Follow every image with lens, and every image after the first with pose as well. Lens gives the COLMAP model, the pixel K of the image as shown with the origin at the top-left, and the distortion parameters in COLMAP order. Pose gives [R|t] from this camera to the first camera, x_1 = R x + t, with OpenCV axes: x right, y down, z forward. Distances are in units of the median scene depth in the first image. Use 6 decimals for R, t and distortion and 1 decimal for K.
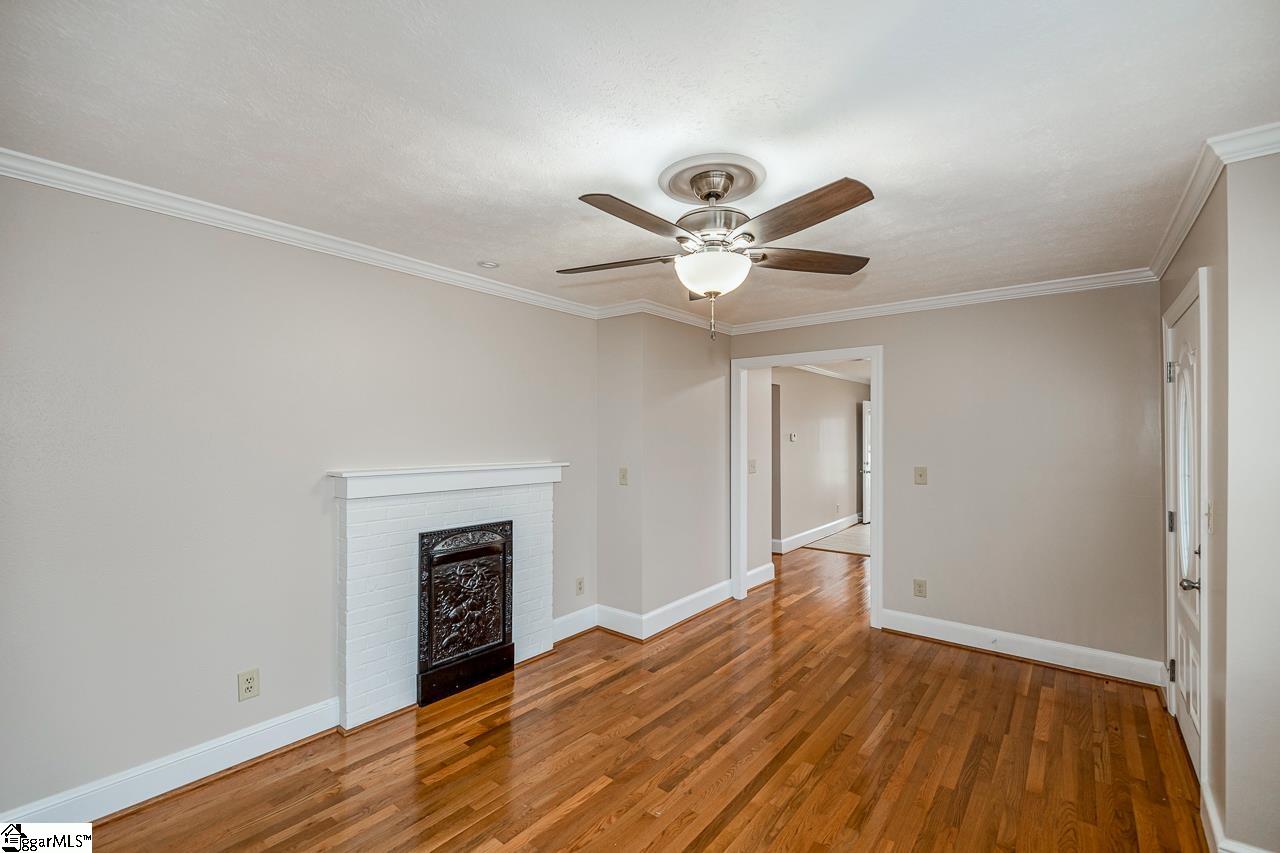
lens RADIAL K [[564.5, 0, 633.9], [0, 564.5, 434.7], [0, 0, 1]] dist [0.000353, 0.000044]
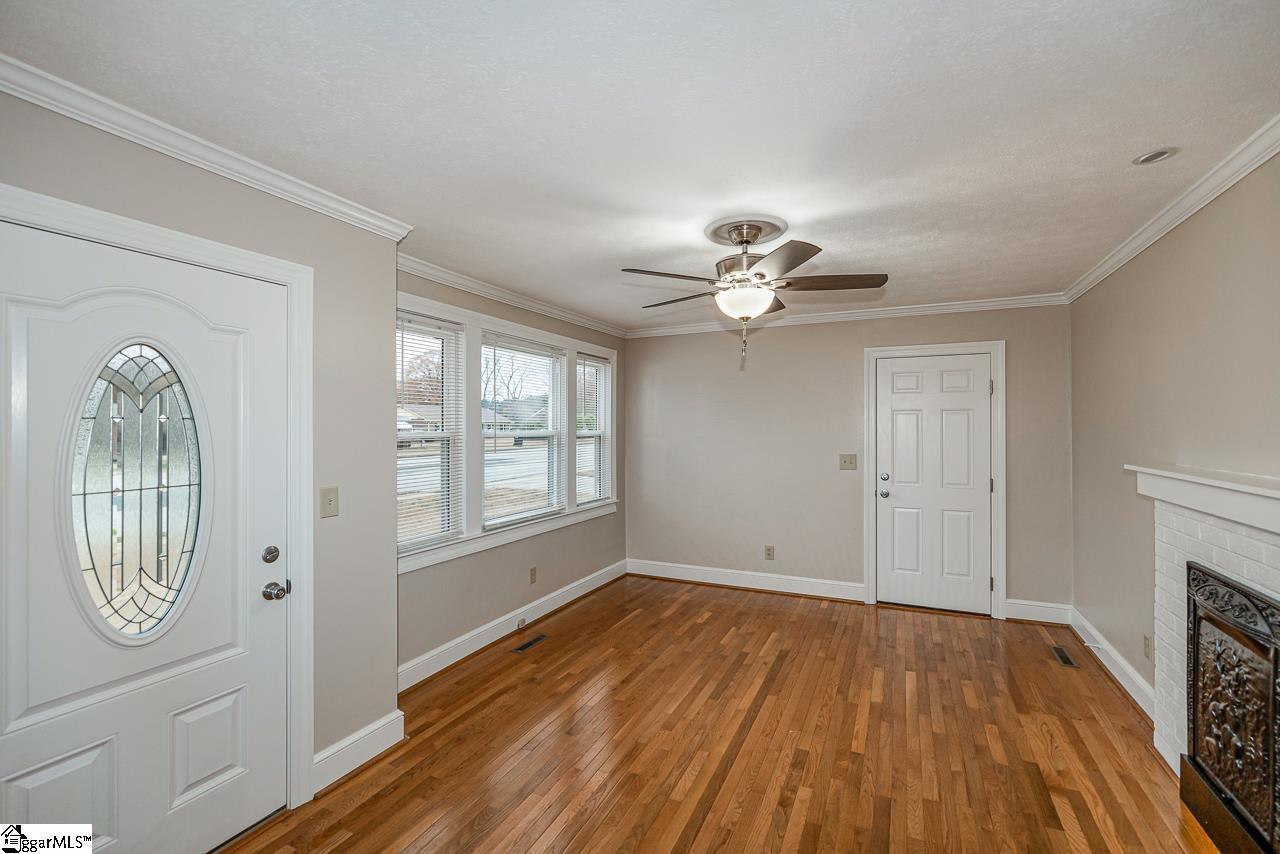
lens RADIAL K [[549.1, 0, 637.7], [0, 549.1, 425.1], [0, 0, 1]] dist [0.000840, -0.000029]
pose [[-0.975208, 0.001517, -0.221286, 0.460381], [0.003896, 0.999939, -0.010314, 0.004494], [0.221257, -0.010921, -0.975154, 1.516615]]
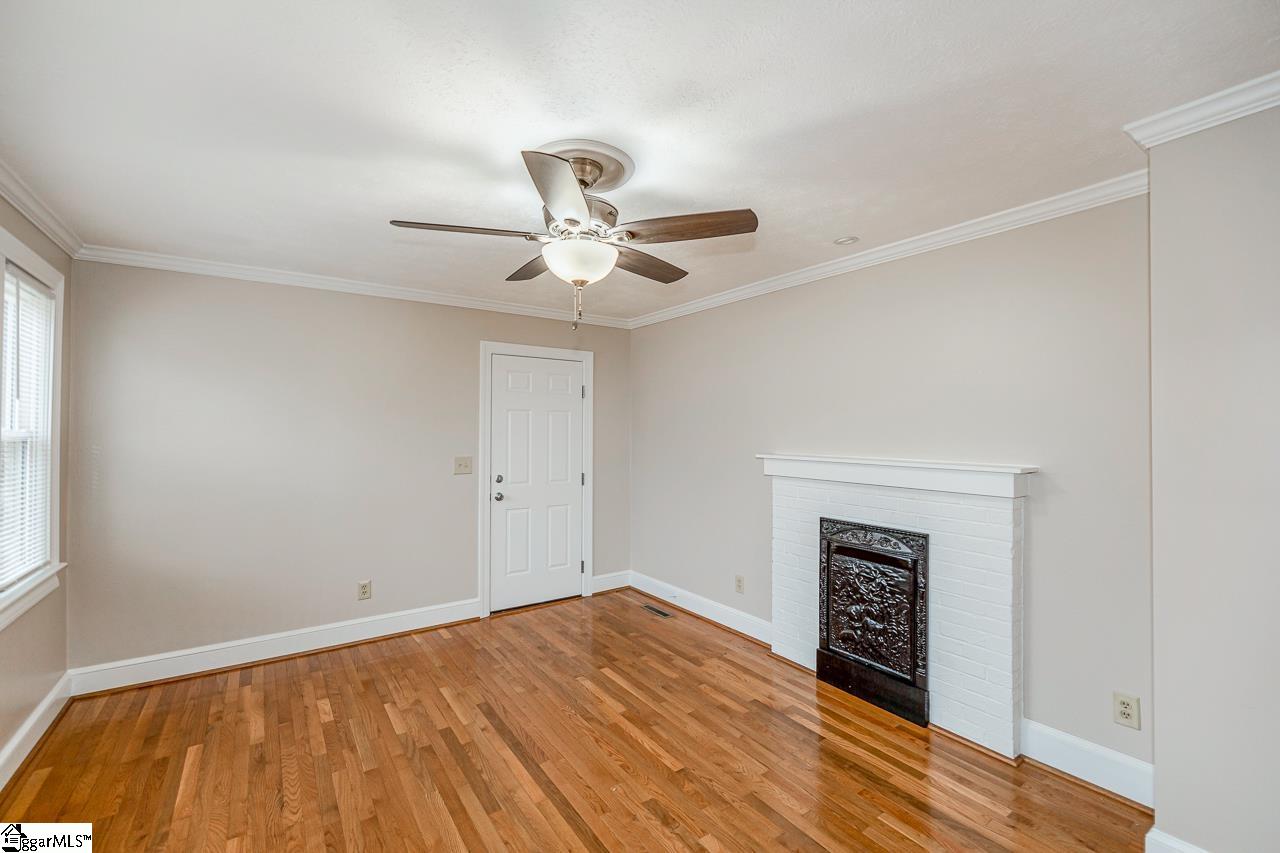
lens RADIAL K [[544.0, 0, 628.6], [0, 544.0, 424.0], [0, 0, 1]] dist [0.001386, -0.000003]
pose [[-0.304970, -0.008626, -0.952323, 0.713552], [0.003778, 0.999940, -0.010267, 0.006687], [0.952354, -0.006729, -0.304920, 0.958271]]
